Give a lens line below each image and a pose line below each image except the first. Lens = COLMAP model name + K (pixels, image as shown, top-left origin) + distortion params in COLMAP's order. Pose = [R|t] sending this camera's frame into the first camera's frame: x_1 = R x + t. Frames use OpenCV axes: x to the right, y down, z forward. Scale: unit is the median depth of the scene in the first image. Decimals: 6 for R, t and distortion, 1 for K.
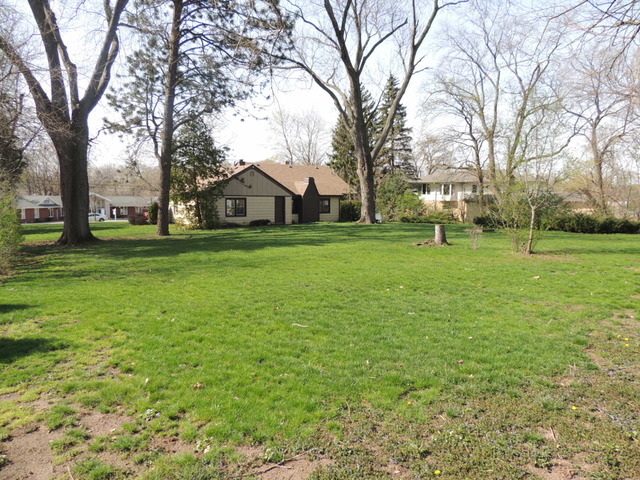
lens RADIAL K [[460.1, 0, 319.9], [0, 460.1, 239.8], [0, 0, 1]] dist [0.001997, 0.000845]
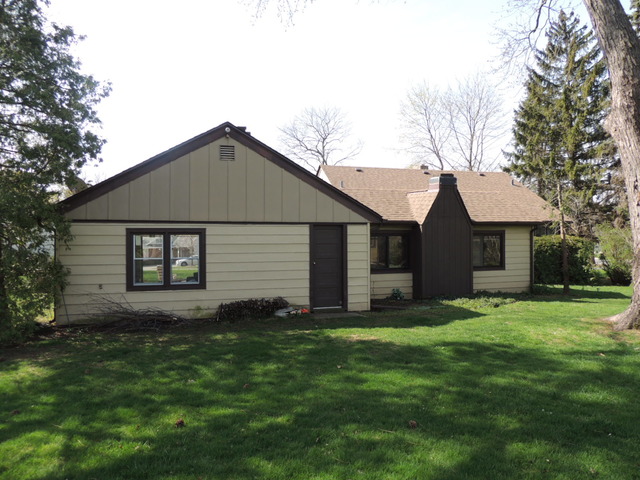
lens RADIAL K [[460.1, 0, 321.0], [0, 460.1, 240.2], [0, 0, 1]] dist [0.001997, 0.000845]
pose [[0.928454, -0.005802, -0.371402, 0.023544], [-0.024069, 0.996837, -0.075742, -0.051271], [0.370666, 0.079262, 0.925378, 0.612051]]
